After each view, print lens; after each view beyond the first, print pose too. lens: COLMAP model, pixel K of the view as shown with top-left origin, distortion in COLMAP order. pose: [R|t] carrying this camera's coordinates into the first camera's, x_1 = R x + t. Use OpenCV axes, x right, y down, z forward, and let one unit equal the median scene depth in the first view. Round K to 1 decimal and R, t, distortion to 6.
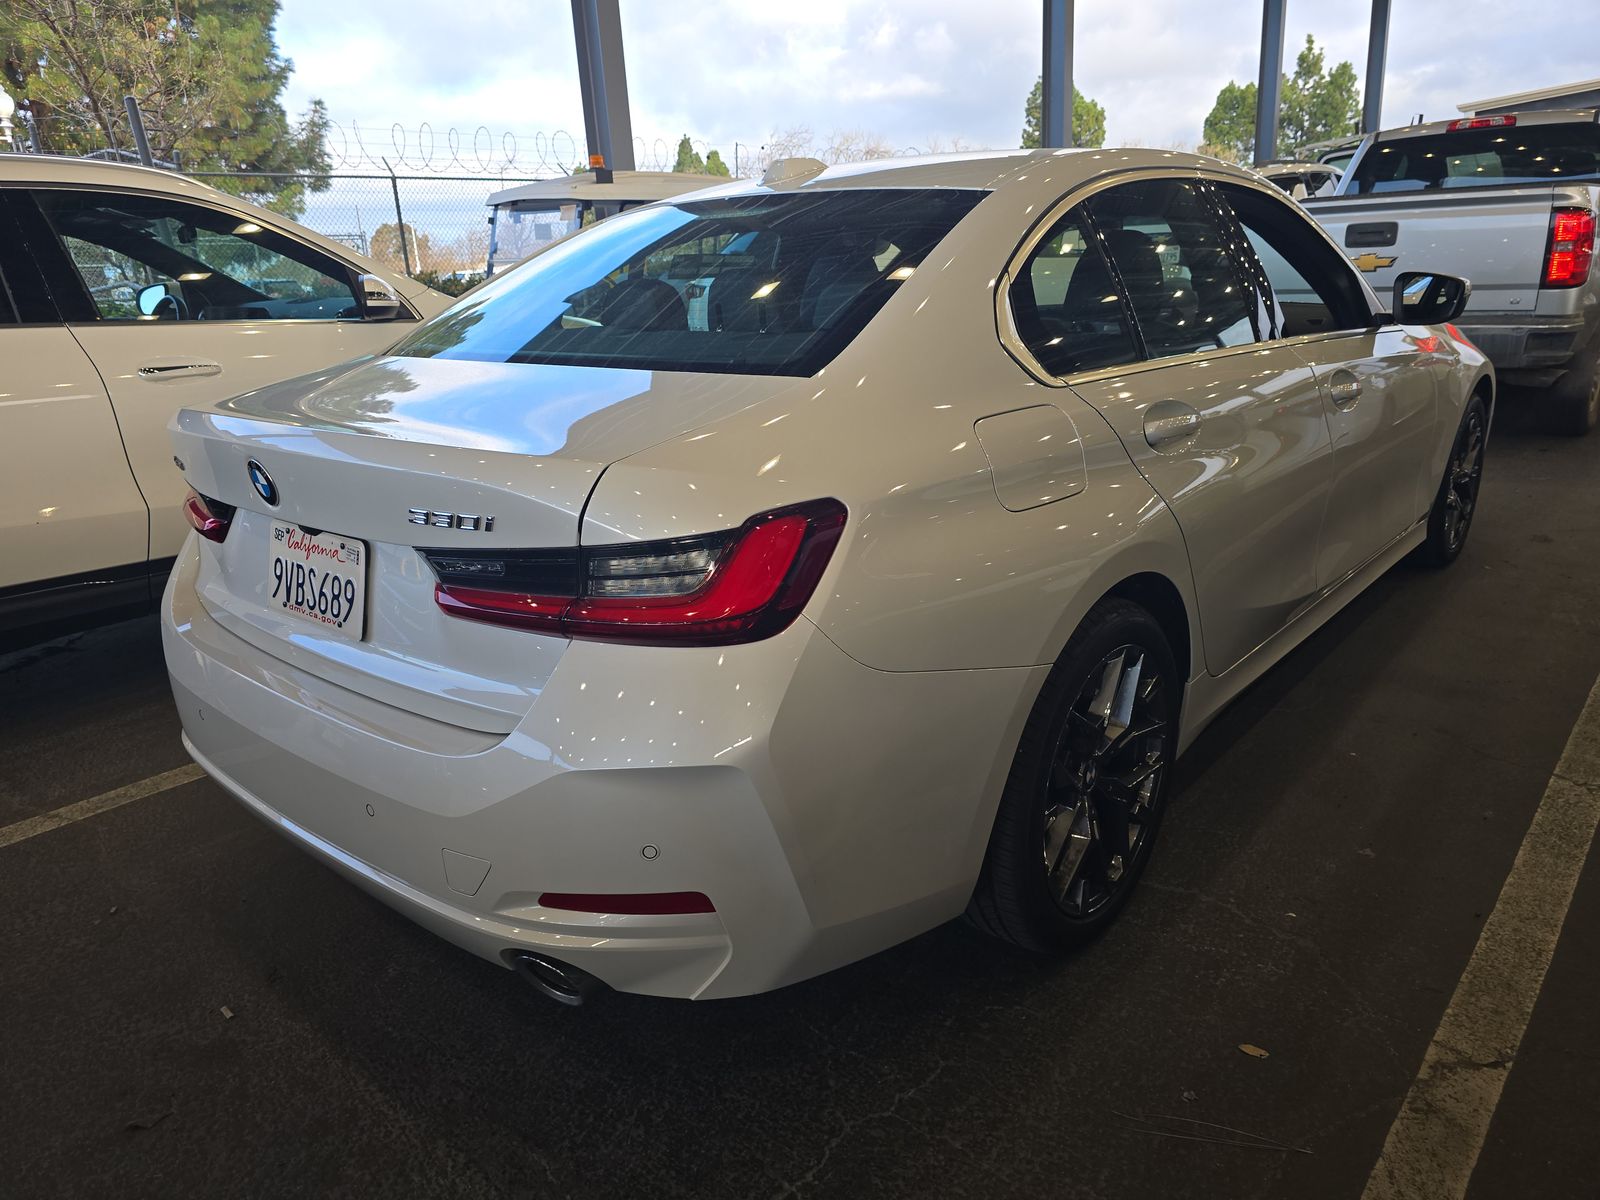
lens RADIAL K [[1073.7, 0, 810.8], [0, 1073.7, 597.6], [0, 0, 1]] dist [0.042094, -0.029970]
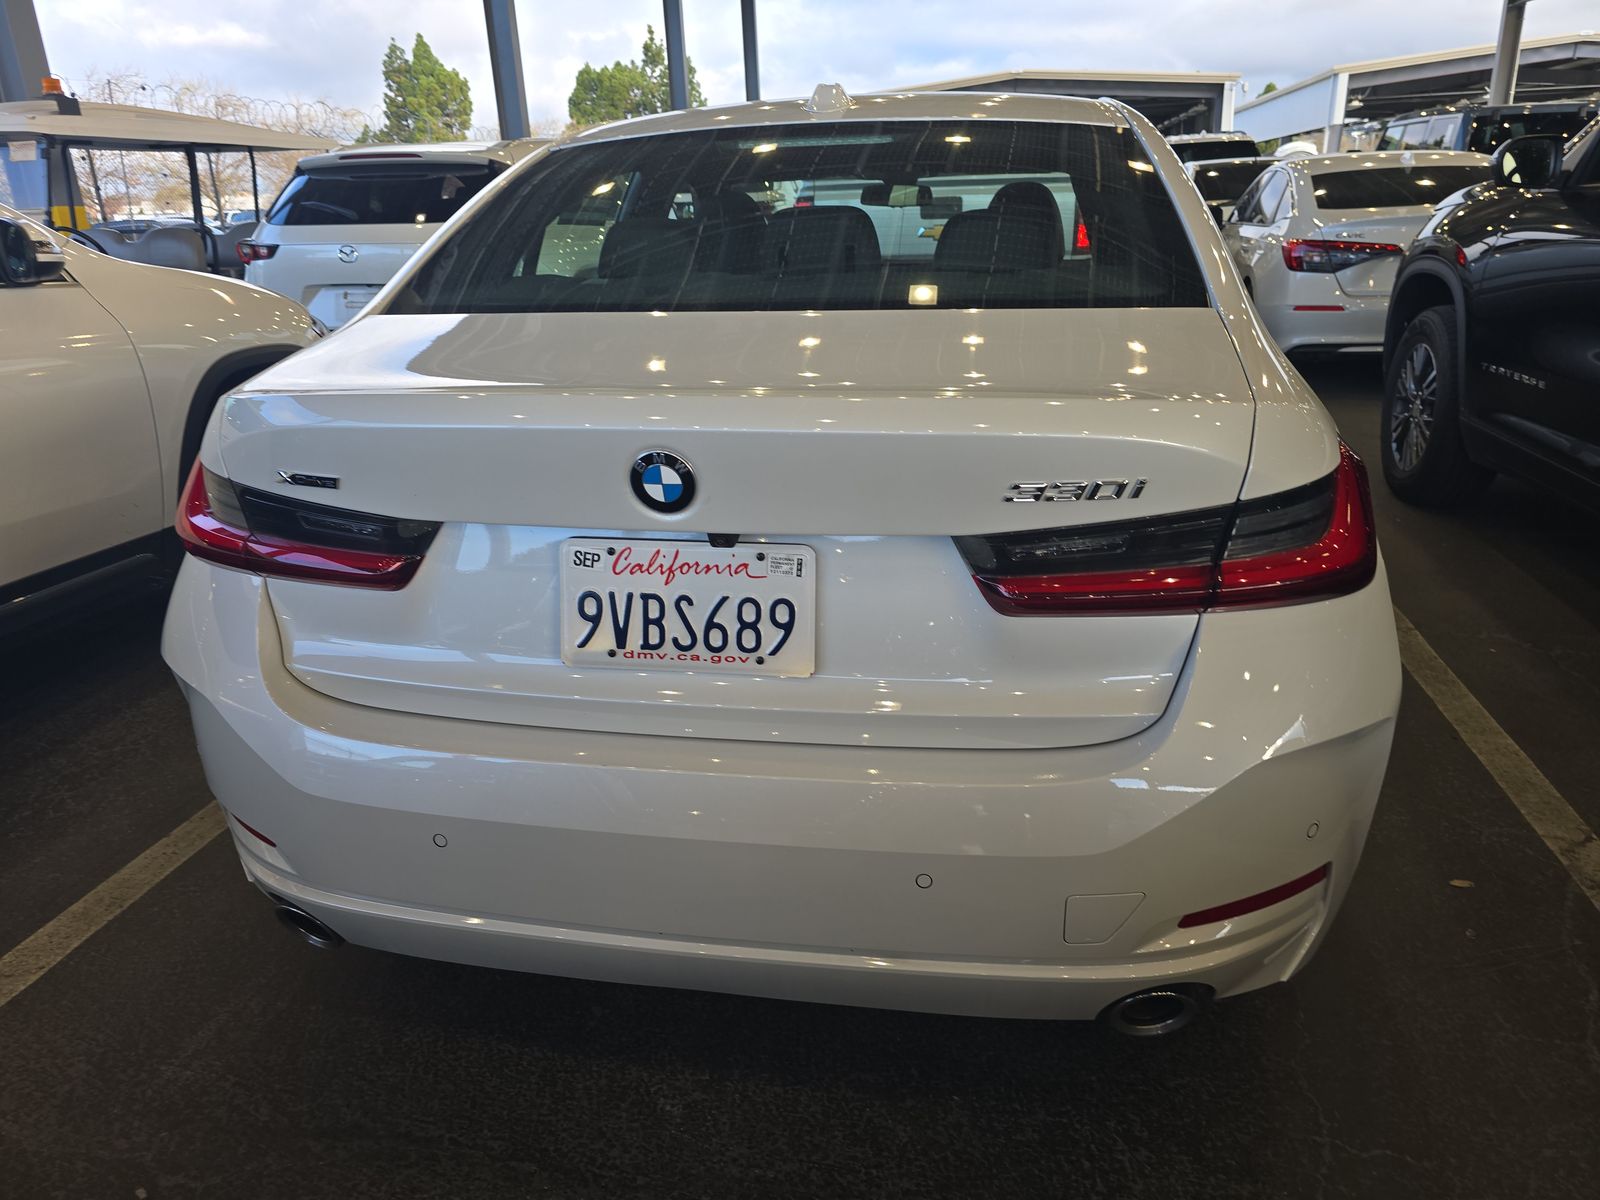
lens RADIAL K [[1073.7, 0, 746.9], [0, 1073.7, 600.1], [0, 0, 1]] dist [0.042094, -0.029970]
pose [[0.865890, -0.150955, 0.476914, -0.223072], [0.140788, 0.988384, 0.057231, -0.017091], [-0.480014, 0.017588, 0.877085, 0.097896]]
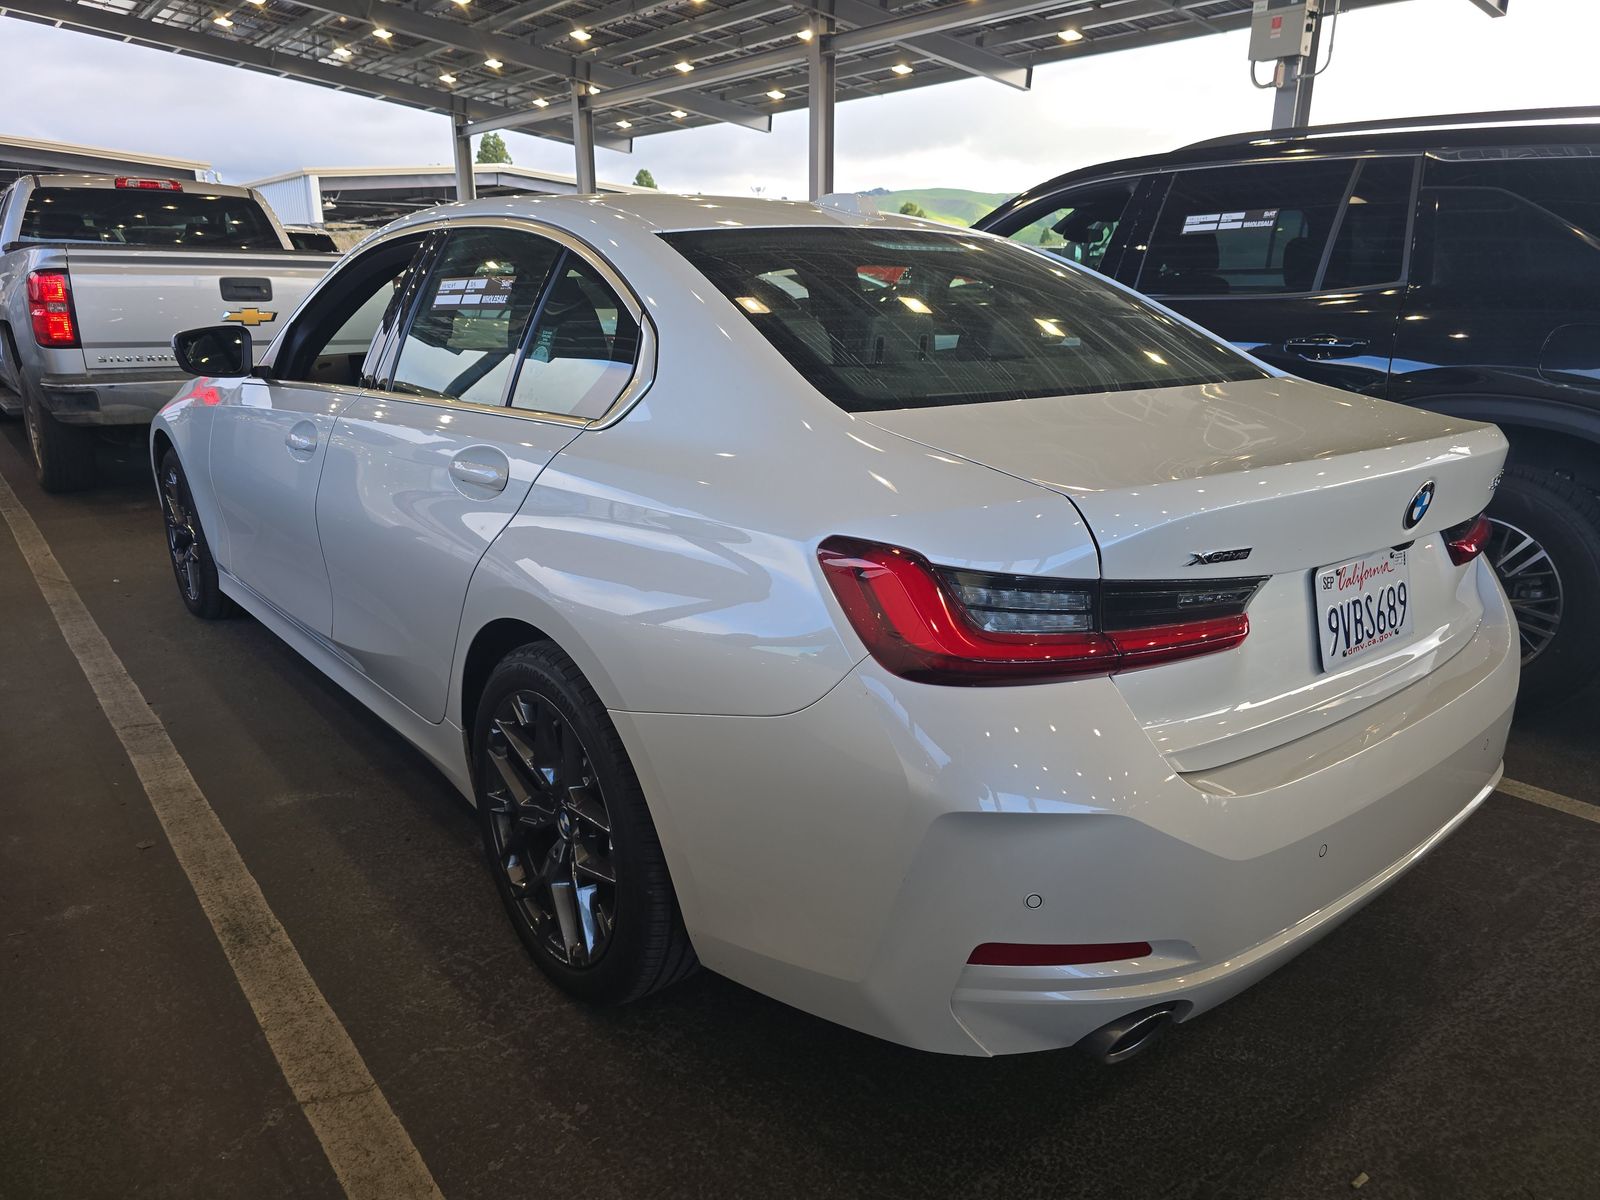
lens RADIAL K [[1073.7, 0, 809.5], [0, 1073.7, 608.0], [0, 0, 1]] dist [0.042094, -0.029970]
pose [[0.170365, -0.236286, 0.956632, -0.422258], [0.282956, 0.941668, 0.182199, -0.095333], [-0.943881, 0.239645, 0.227286, 0.361171]]
